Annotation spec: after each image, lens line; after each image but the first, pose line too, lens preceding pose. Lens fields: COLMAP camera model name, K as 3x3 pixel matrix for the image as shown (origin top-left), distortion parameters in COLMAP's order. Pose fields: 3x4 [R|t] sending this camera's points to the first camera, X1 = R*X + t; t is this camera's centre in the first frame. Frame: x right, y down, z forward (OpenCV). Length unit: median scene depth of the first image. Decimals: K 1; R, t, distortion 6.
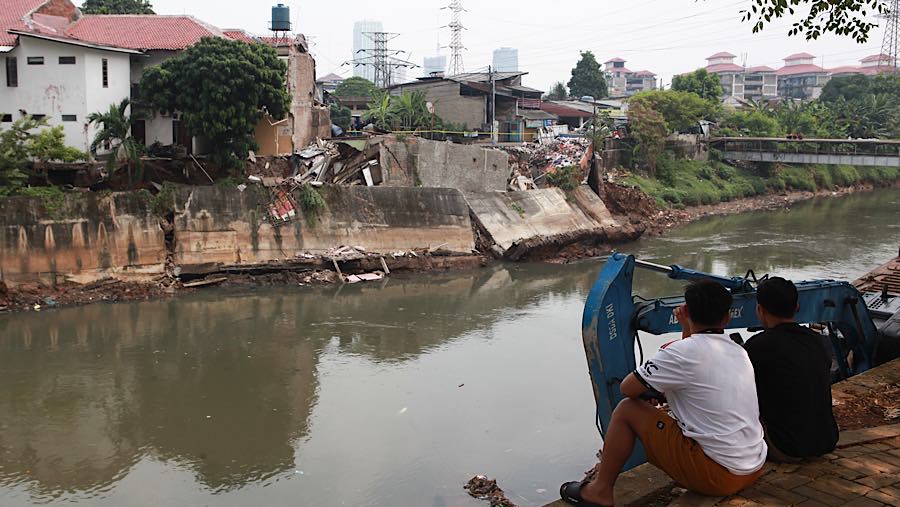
lens RADIAL K [[883.5, 0, 450.0], [0, 883.5, 253.5], [0, 0, 1]] dist [-0.039519, 0.012643]
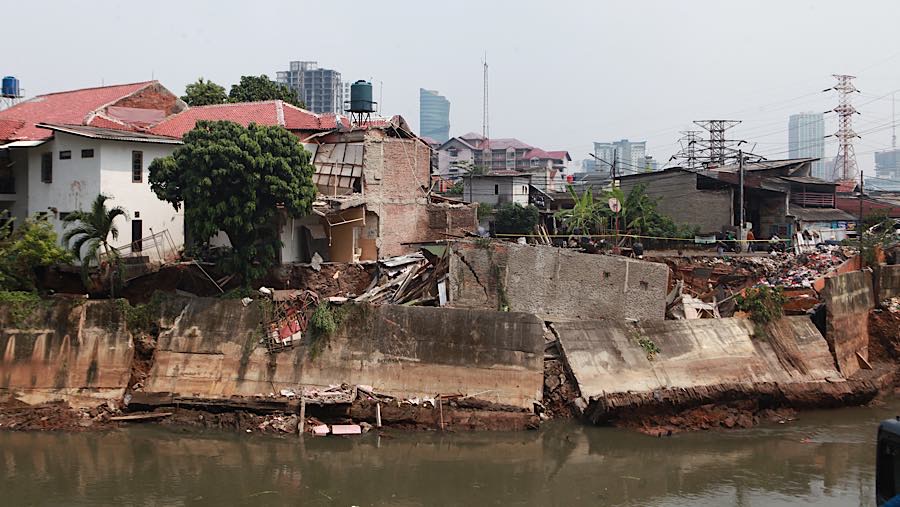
lens RADIAL K [[938.0, 0, 450.0], [0, 938.0, 253.5], [0, 0, 1]] dist [-0.046483, 0.028353]
pose [[0.883832, 0.015238, -0.467555, 0.333104], [-0.070891, 0.992289, -0.101668, -0.044063], [0.462401, 0.123003, 0.878098, 0.323642]]
